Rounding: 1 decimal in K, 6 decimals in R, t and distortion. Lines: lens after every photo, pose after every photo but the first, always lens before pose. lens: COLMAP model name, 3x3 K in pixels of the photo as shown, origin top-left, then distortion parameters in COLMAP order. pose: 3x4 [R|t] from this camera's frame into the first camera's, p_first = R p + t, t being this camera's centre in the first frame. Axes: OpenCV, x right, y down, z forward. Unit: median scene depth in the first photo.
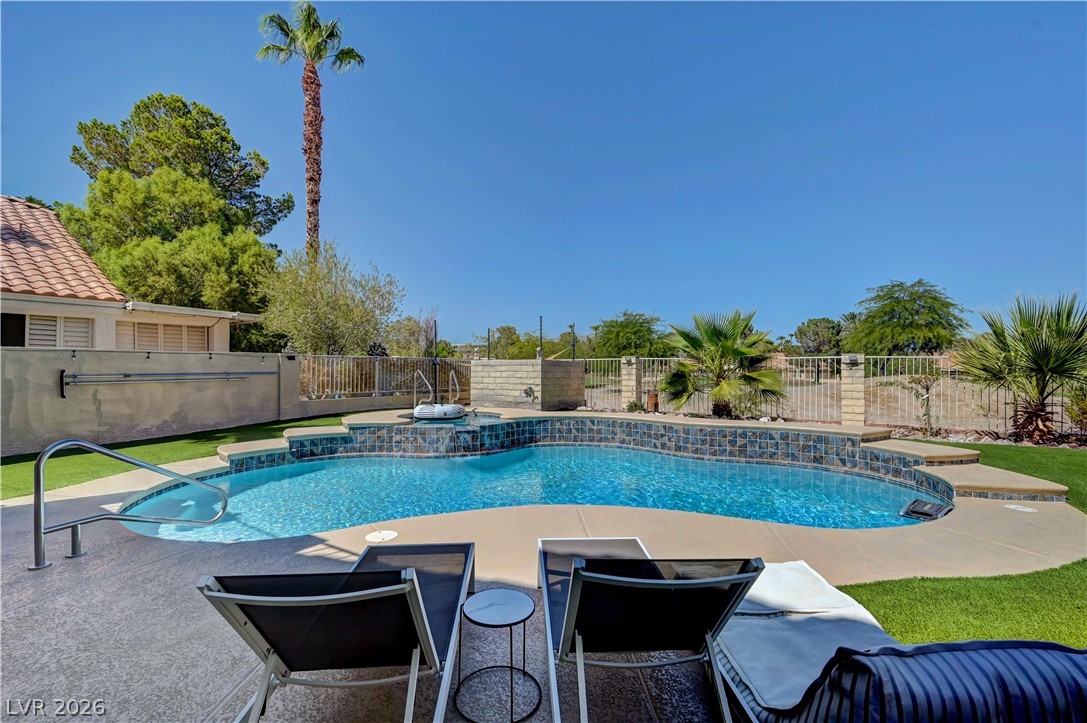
lens RADIAL K [[478.2, 0, 544.8], [0, 478.2, 366.4], [0, 0, 1]] dist [-0.000041, 0.000280]
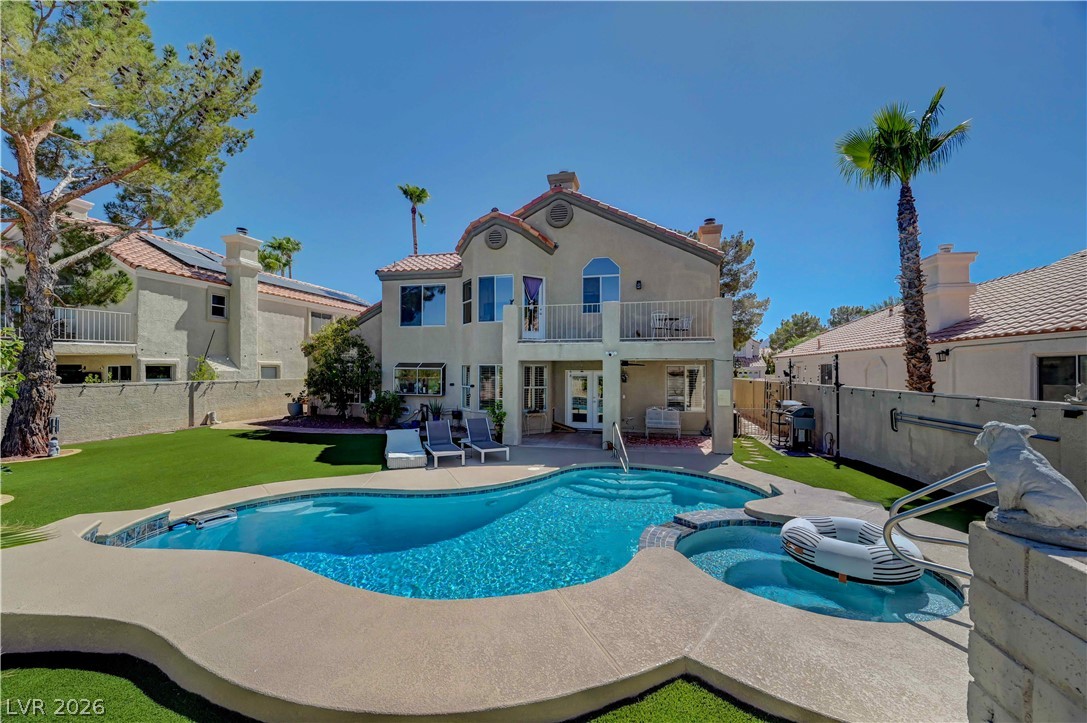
lens RADIAL K [[428.2, 0, 544.5], [0, 428.2, 365.6], [0, 0, 1]] dist [-0.002336, -0.000144]
pose [[-0.937841, -0.003046, -0.347051, 0.171954], [0.001737, 0.999908, -0.013470, -0.071342], [0.347060, -0.013235, -0.937749, 1.361362]]
